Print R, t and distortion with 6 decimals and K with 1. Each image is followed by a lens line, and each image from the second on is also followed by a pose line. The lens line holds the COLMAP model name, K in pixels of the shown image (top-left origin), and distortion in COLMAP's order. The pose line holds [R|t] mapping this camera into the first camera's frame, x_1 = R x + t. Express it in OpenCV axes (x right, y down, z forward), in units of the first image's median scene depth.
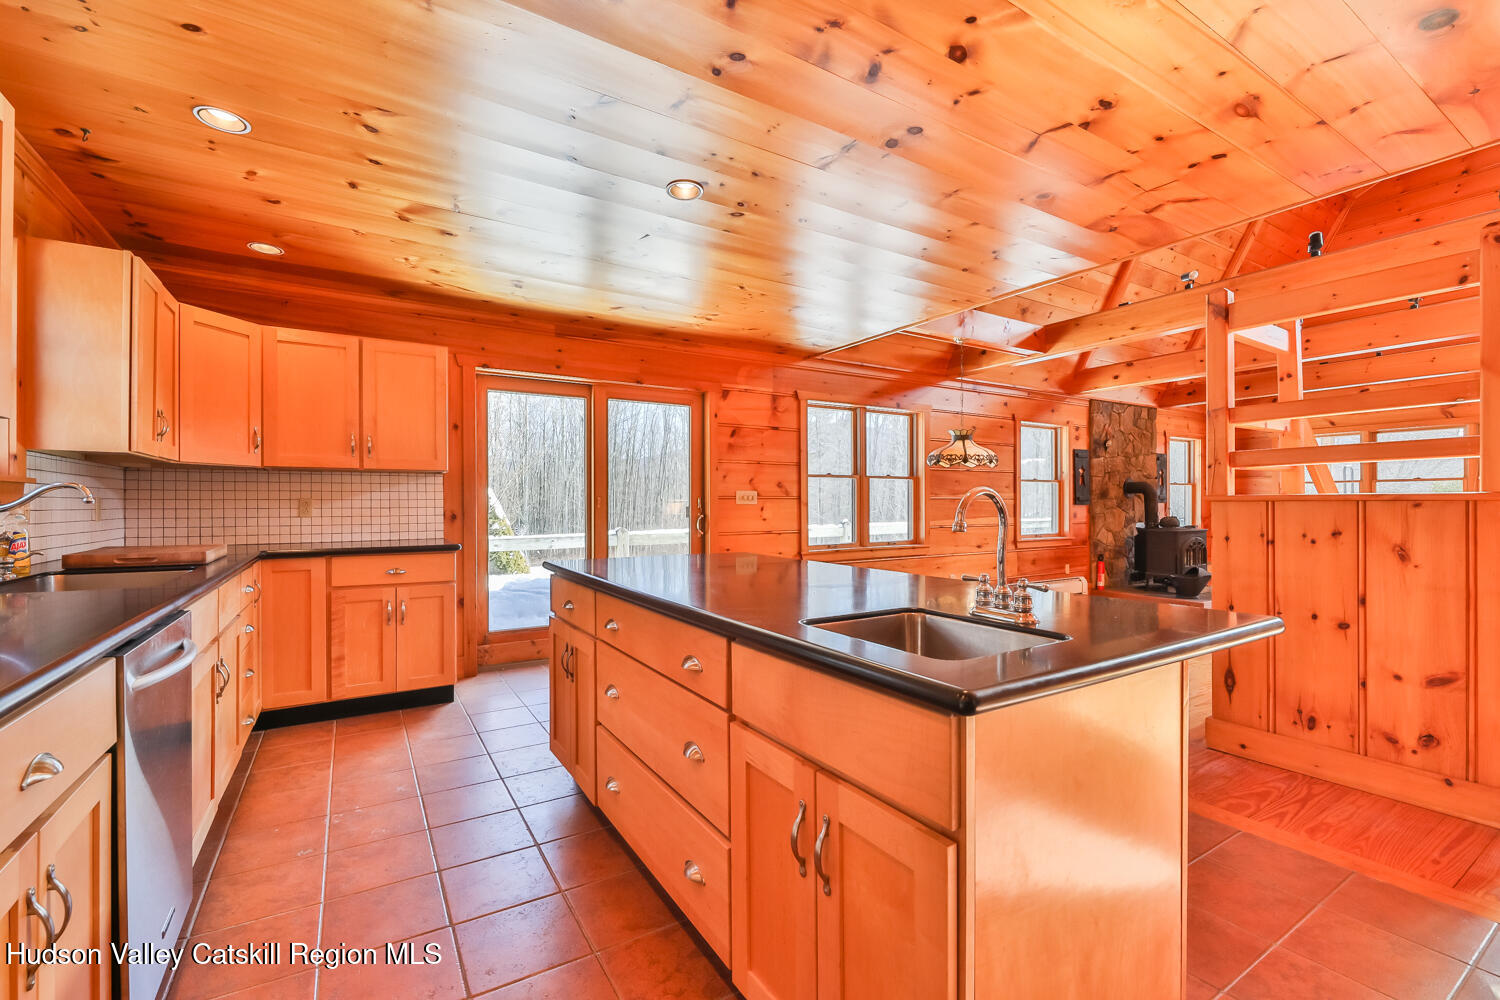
lens RADIAL K [[638.8, 0, 751.9], [0, 638.8, 507.9], [0, 0, 1]] dist [0.001681, -0.002712]
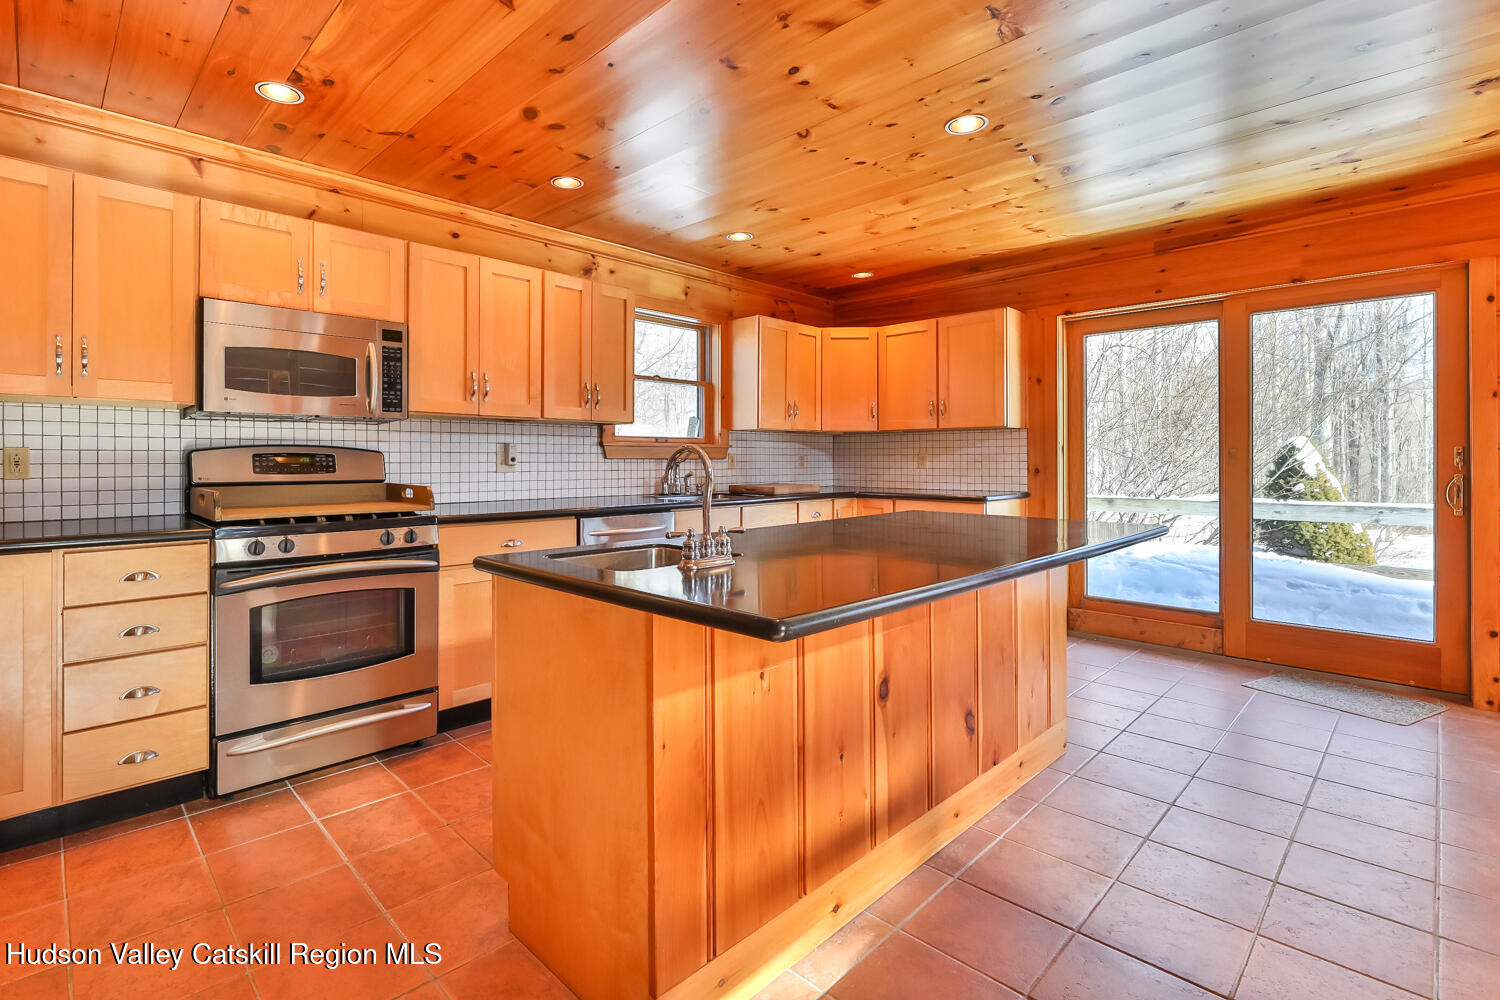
lens RADIAL K [[707.2, 0, 672.1], [0, 707.2, 456.1], [0, 0, 1]] dist [0.001135, -0.004079]
pose [[0.182679, -0.002027, -0.983171, 0.408860], [-0.005090, 0.999983, -0.003008, -0.002479], [0.983160, 0.005554, 0.182665, 0.188530]]
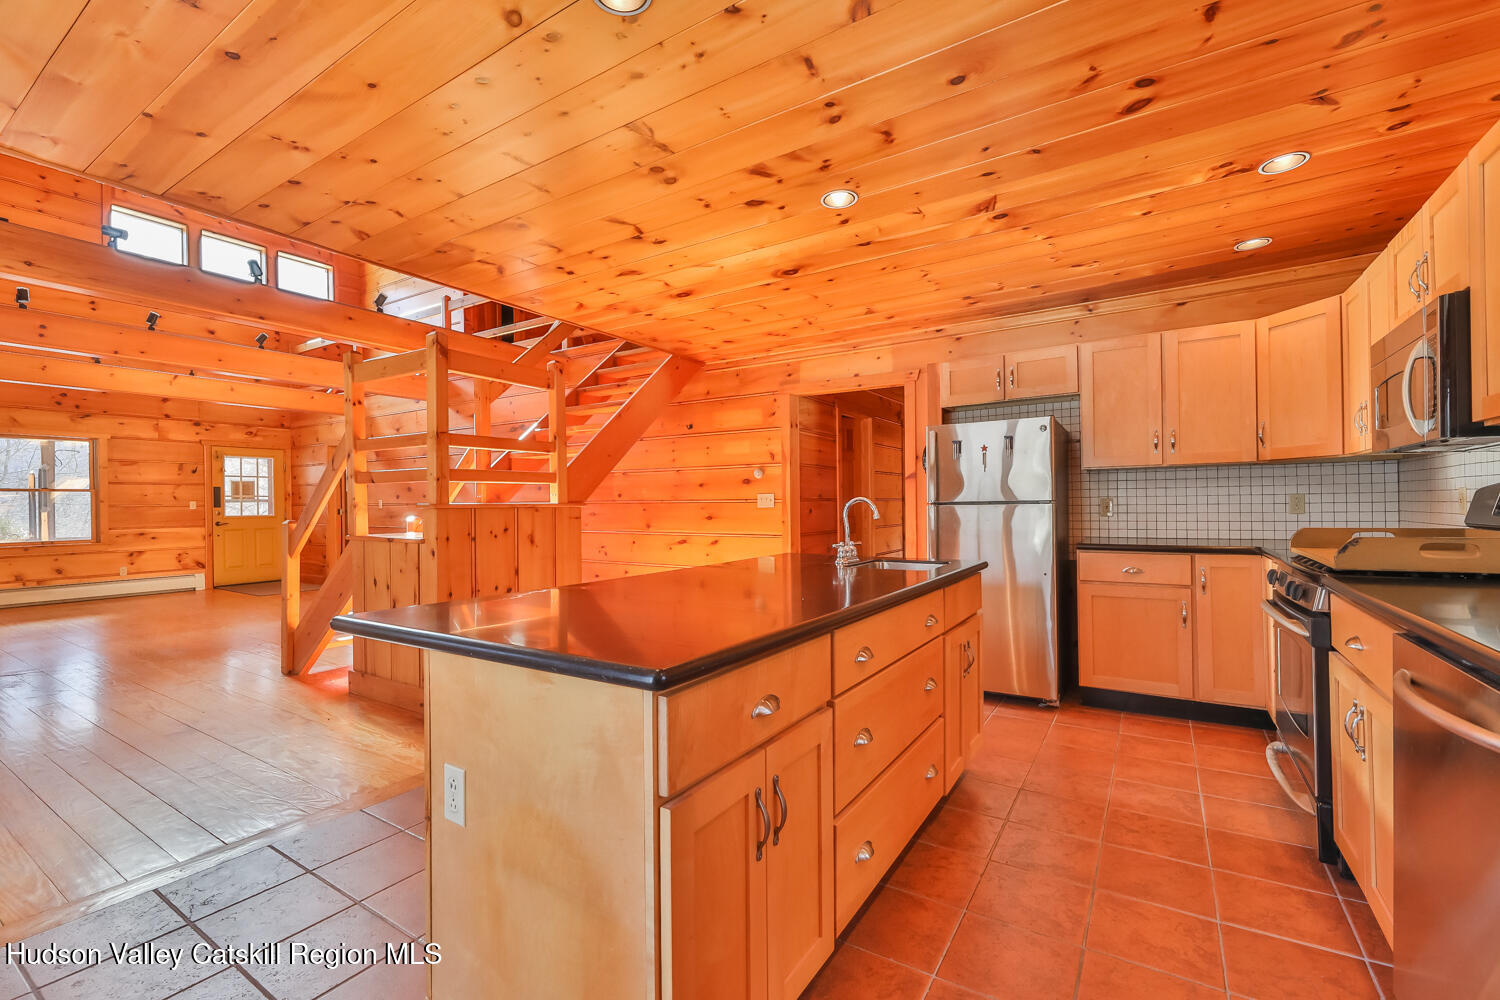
lens RADIAL K [[638.8, 0, 746.5], [0, 638.8, 506.4], [0, 0, 1]] dist [0.001681, -0.002712]
pose [[-0.433113, 0.004988, 0.901326, -0.339748], [0.018195, 0.999829, 0.003210, -0.004433], [-0.901156, 0.017790, -0.433129, 0.567447]]
